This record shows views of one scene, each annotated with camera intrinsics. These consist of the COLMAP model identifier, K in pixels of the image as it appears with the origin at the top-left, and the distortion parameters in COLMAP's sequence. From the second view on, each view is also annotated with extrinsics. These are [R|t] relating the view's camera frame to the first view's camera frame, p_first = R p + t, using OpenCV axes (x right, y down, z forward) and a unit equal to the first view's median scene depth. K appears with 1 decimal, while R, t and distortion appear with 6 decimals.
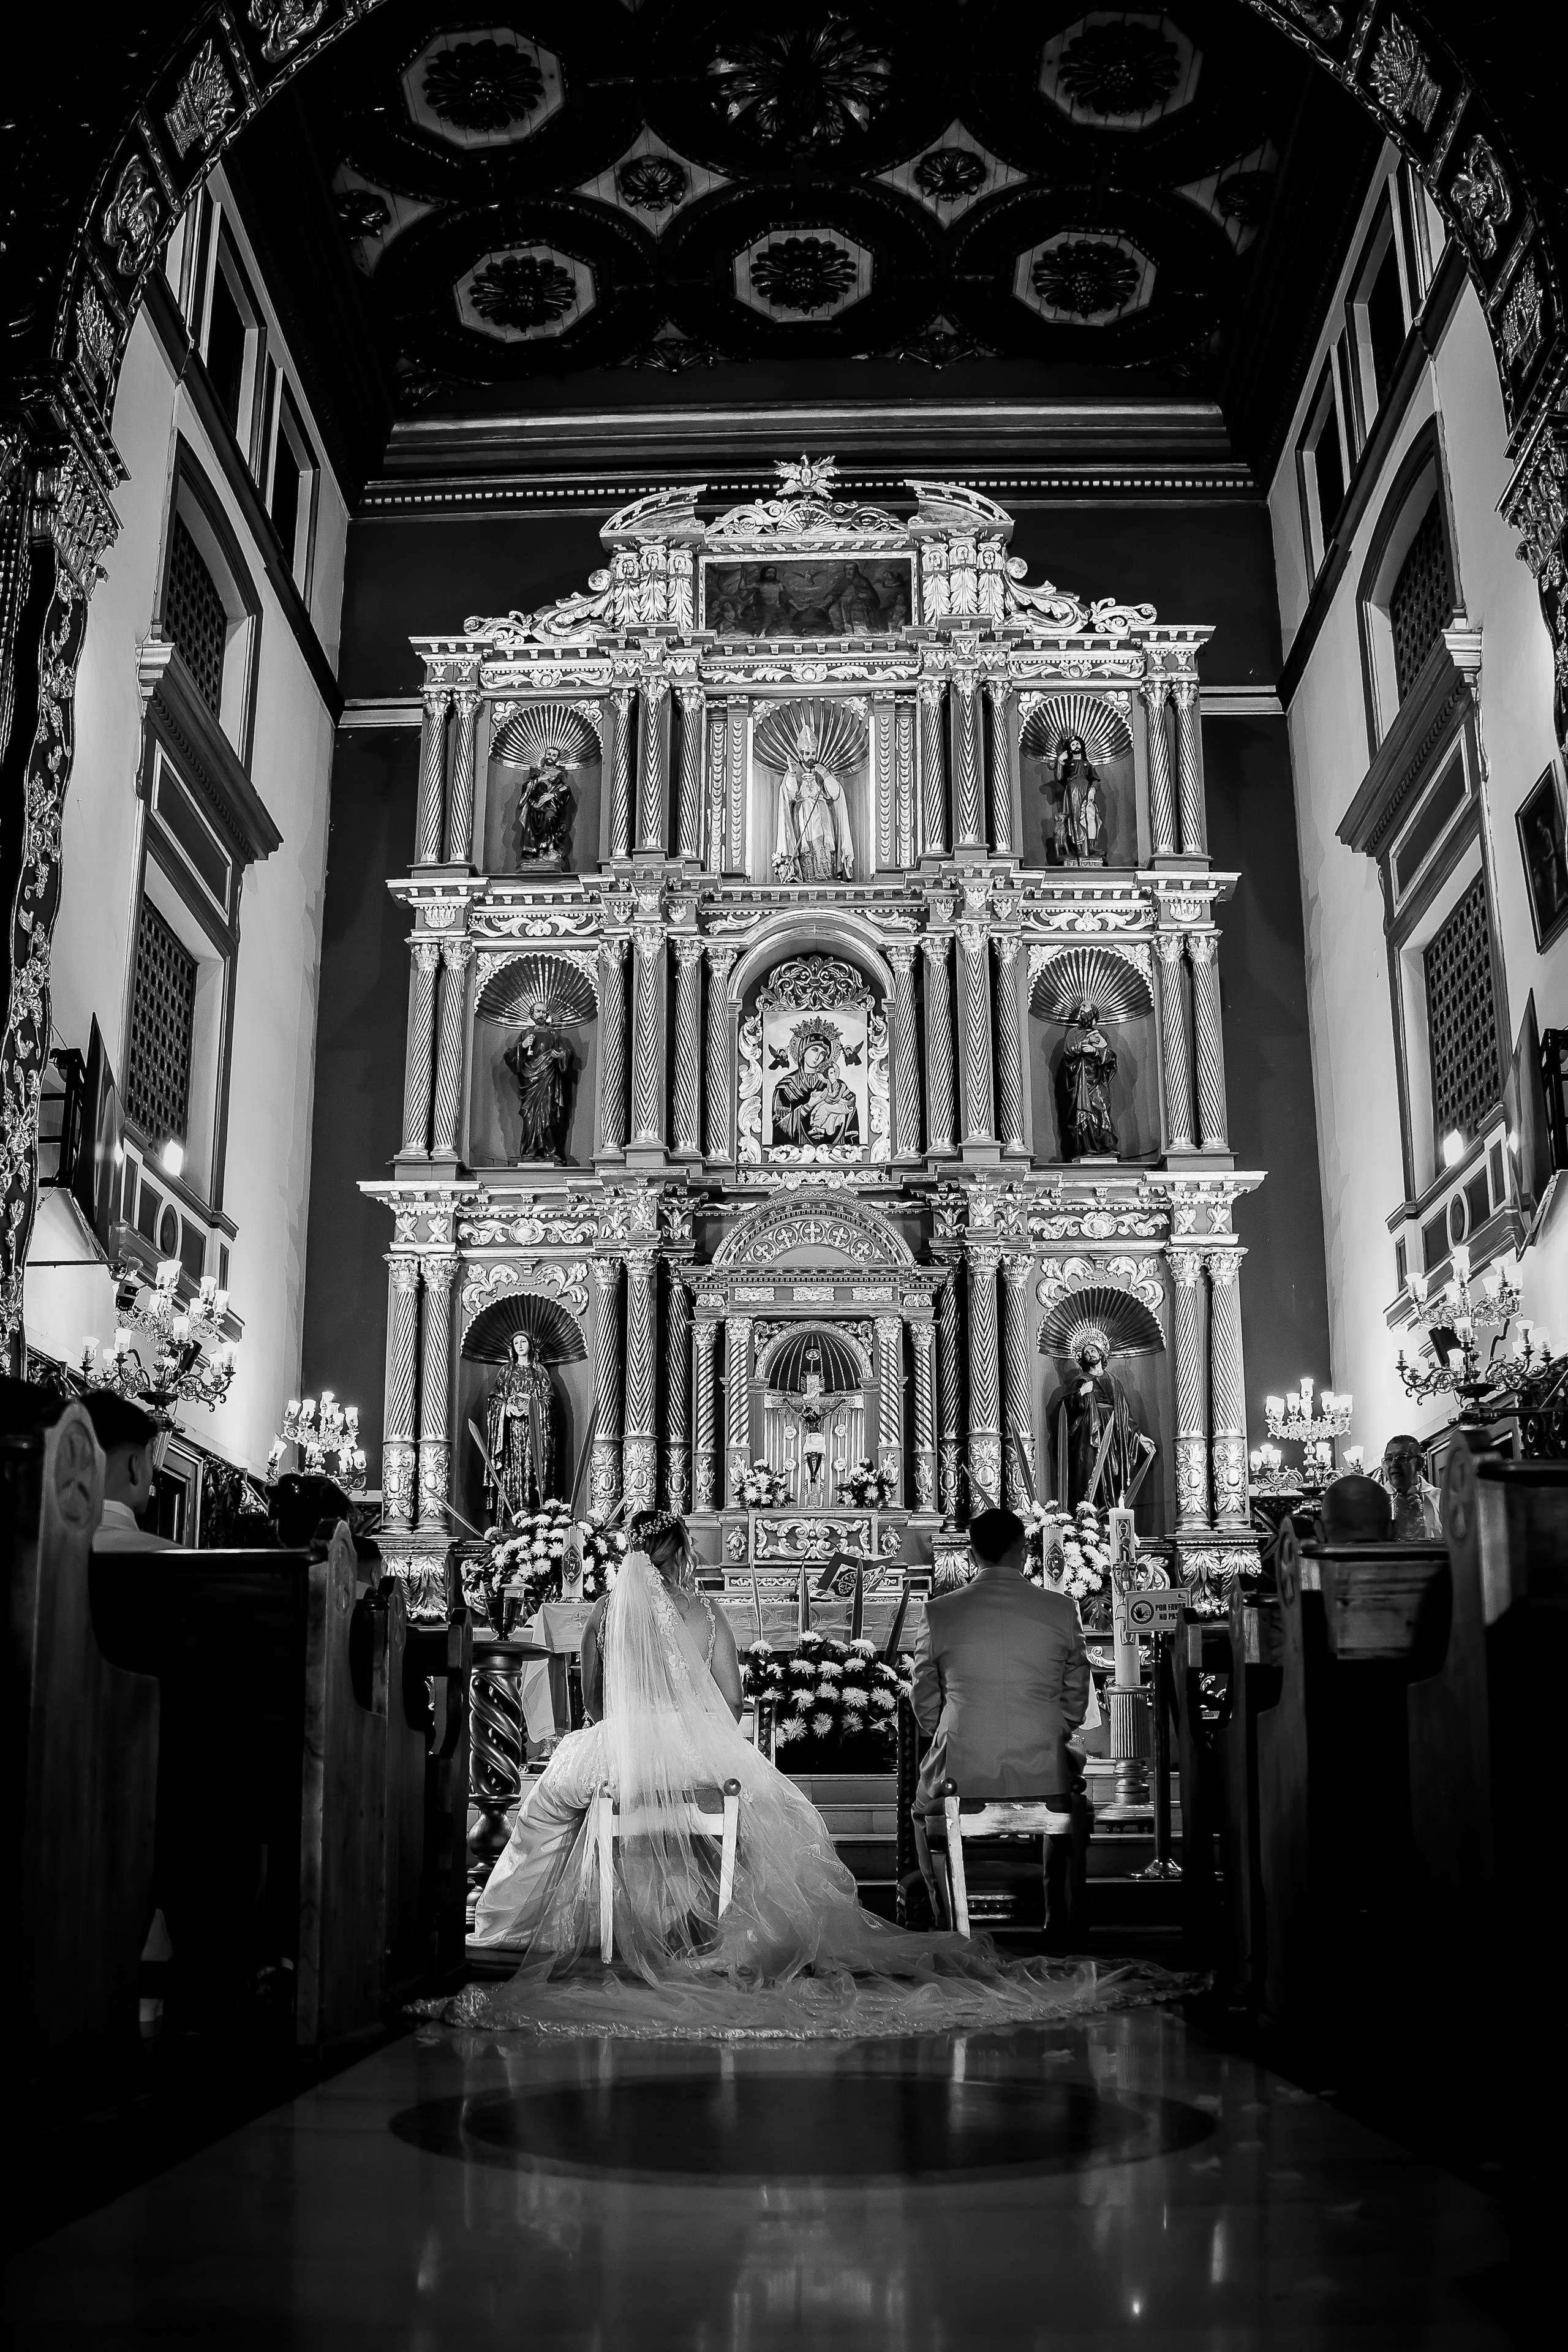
lens RADIAL K [[2170.5, 0, 770.6], [0, 2170.5, 1393.1], [0, 0, 1]] dist [-0.152565, 0.000000]
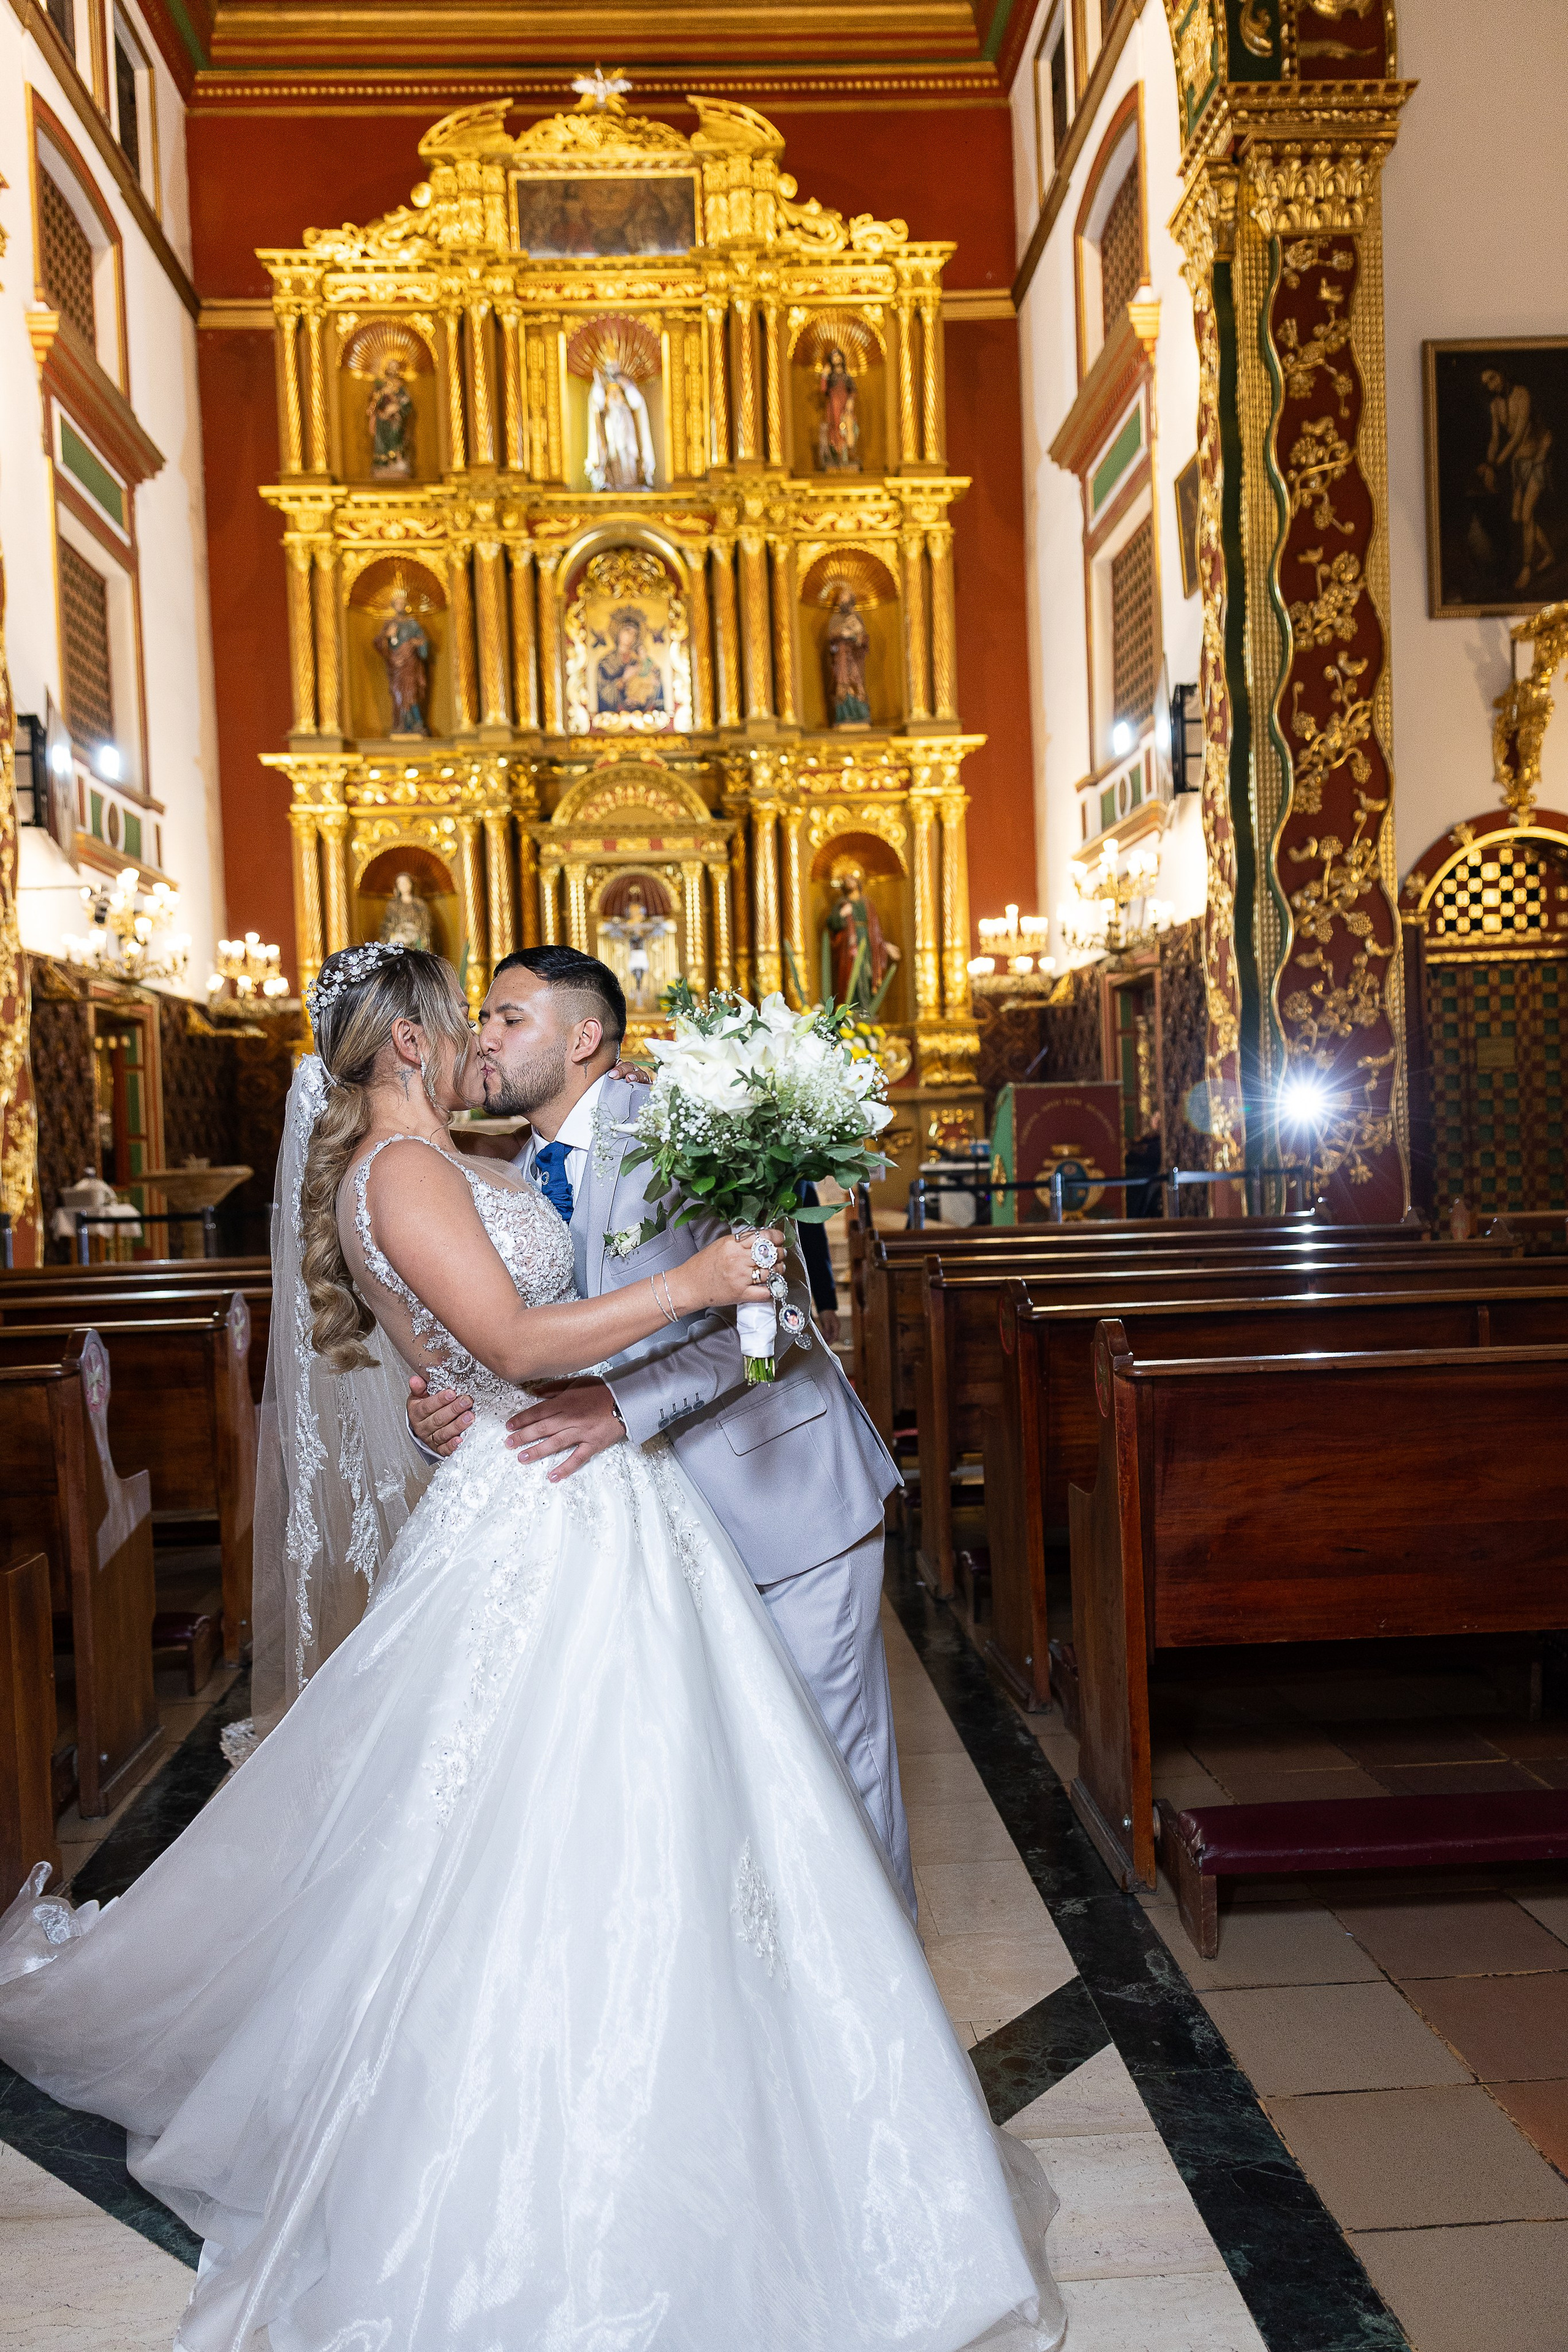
lens RADIAL K [[1865.9, 0, 779.5], [0, 1865.9, 1182.8], [0, 0, 1]] dist [0.049306, -0.023260]
pose [[0.995866, -0.037882, 0.082554, 0.006967], [0.019721, 0.977374, 0.210599, -0.080496], [-0.088664, -0.208100, 0.974081, -0.127382]]
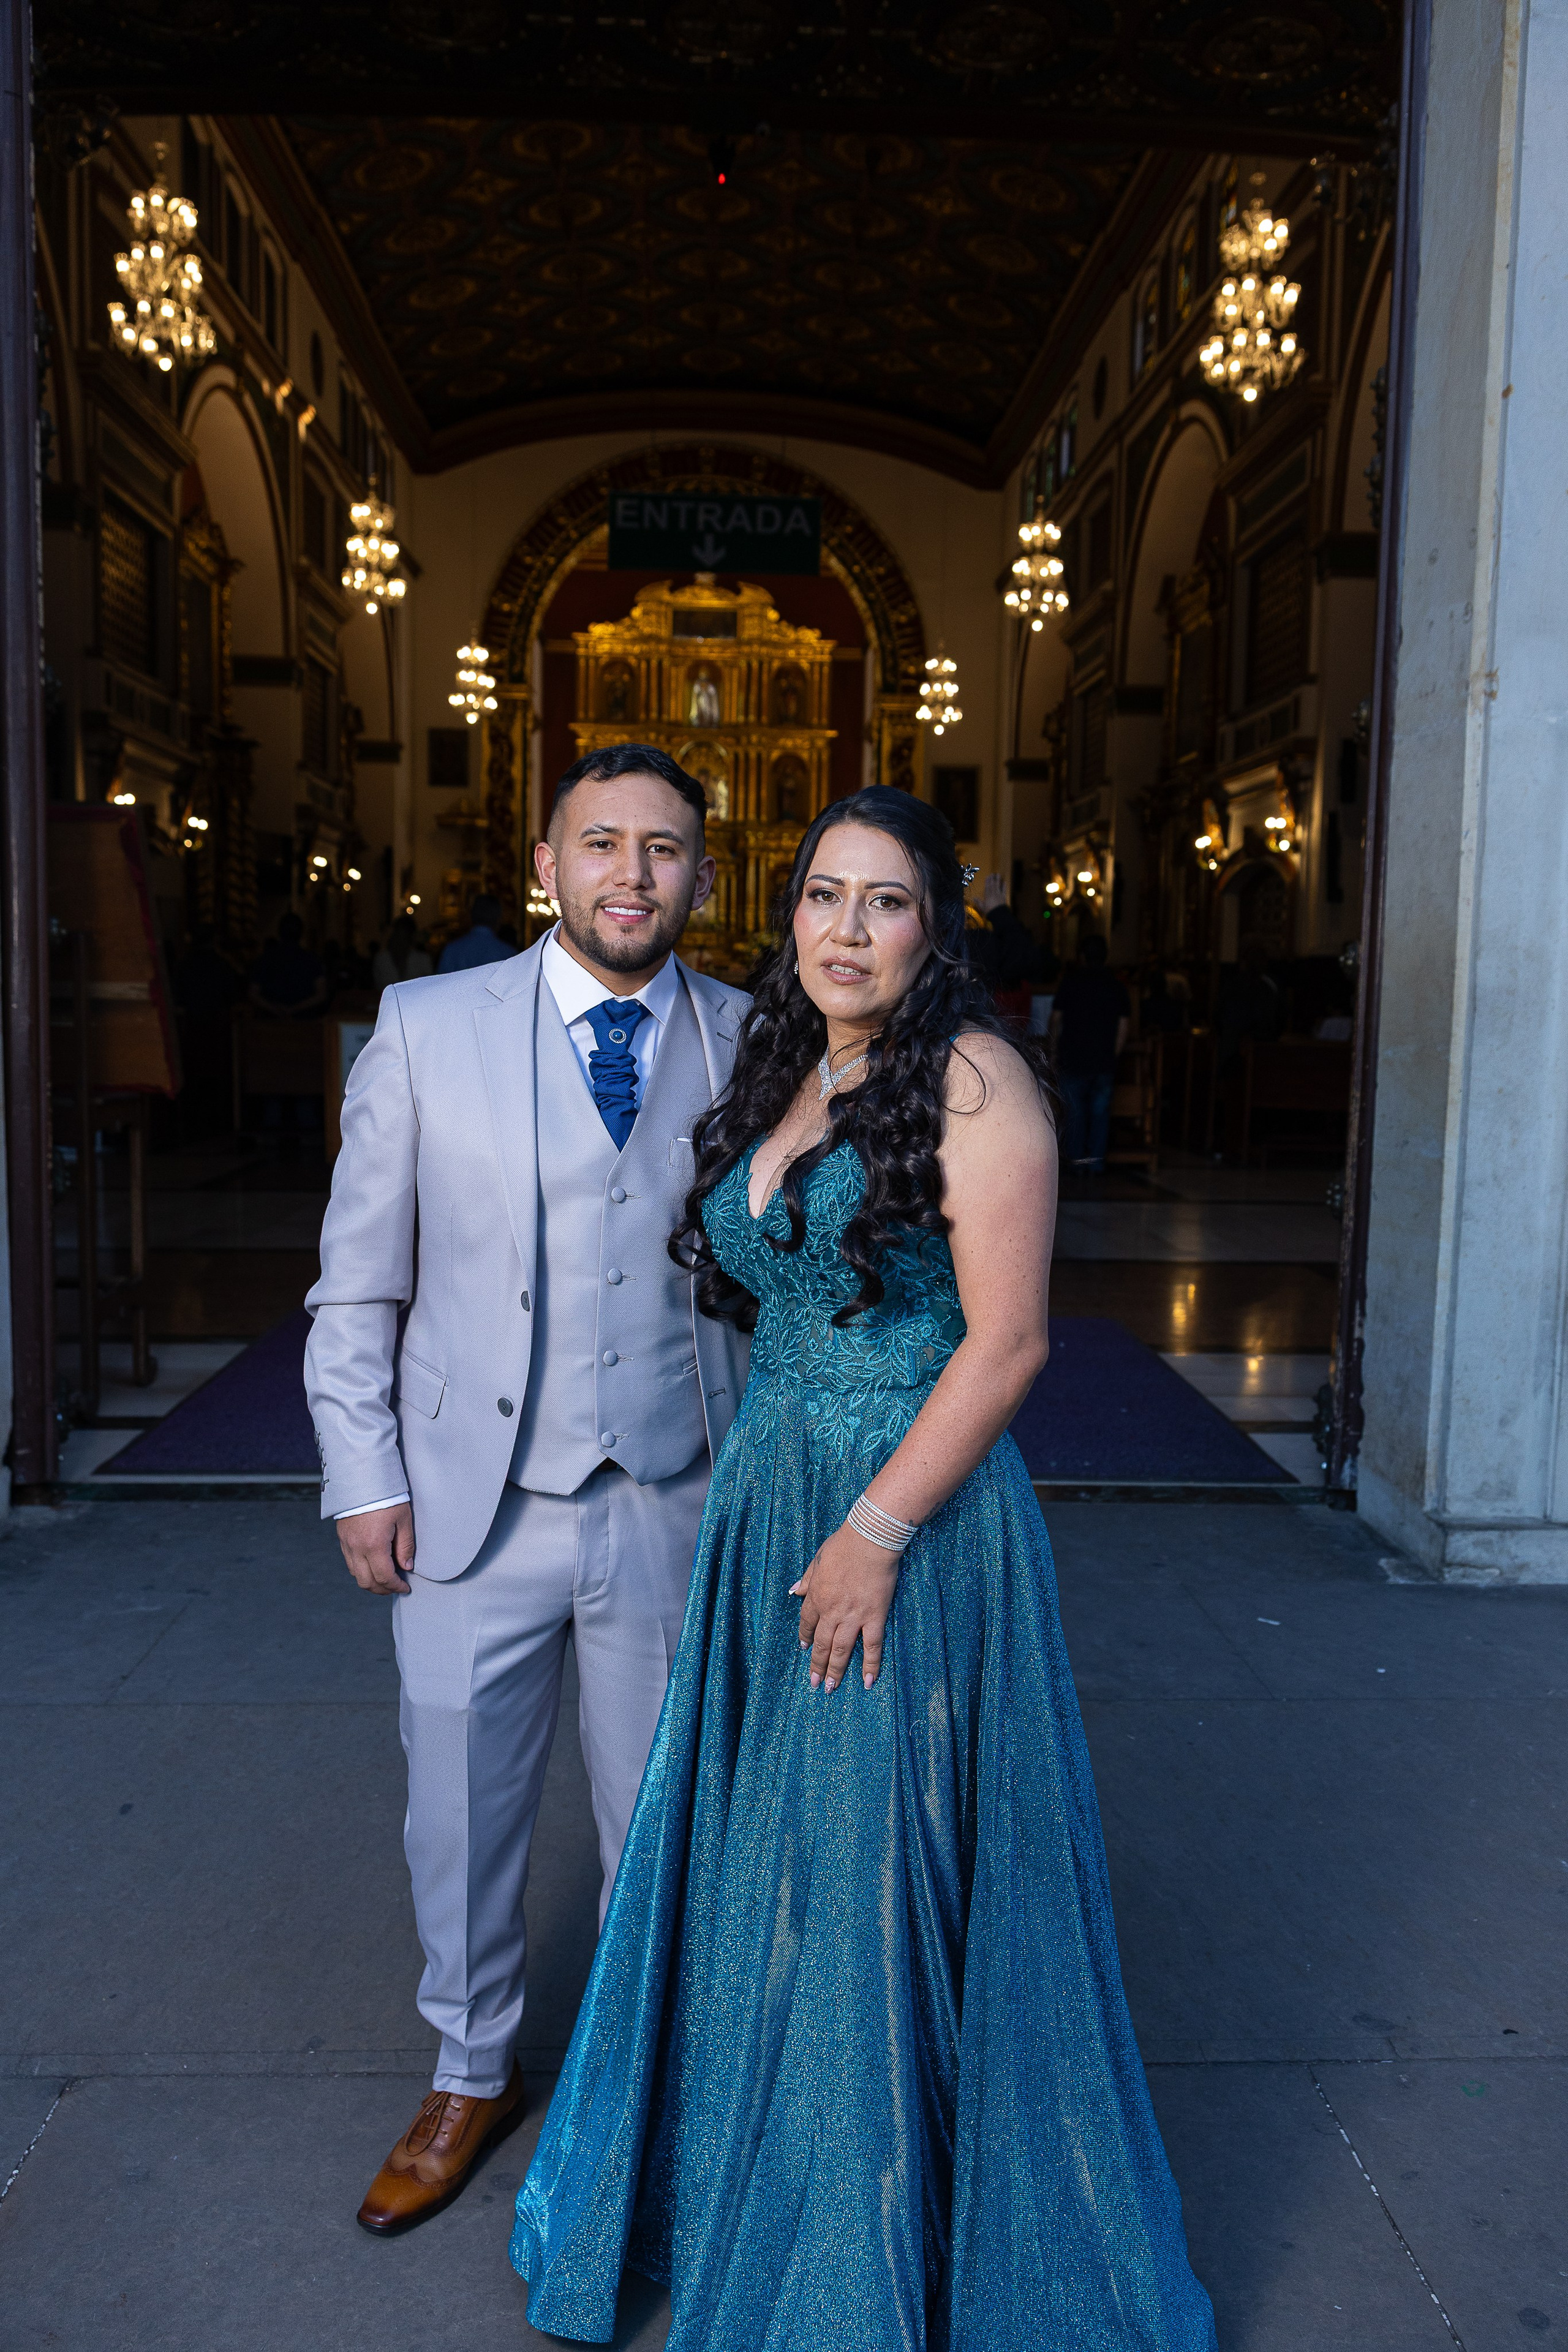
lens RADIAL K [[1865.9, 0, 775.0], [0, 1865.9, 1170.6], [0, 0, 1]] dist [0.049306, -0.023260]
pose [[0.997941, 0.016103, 0.062077, -0.038272], [-0.033214, 0.957811, 0.285474, -0.423514], [-0.054861, -0.286948, 0.956374, -1.924707]]
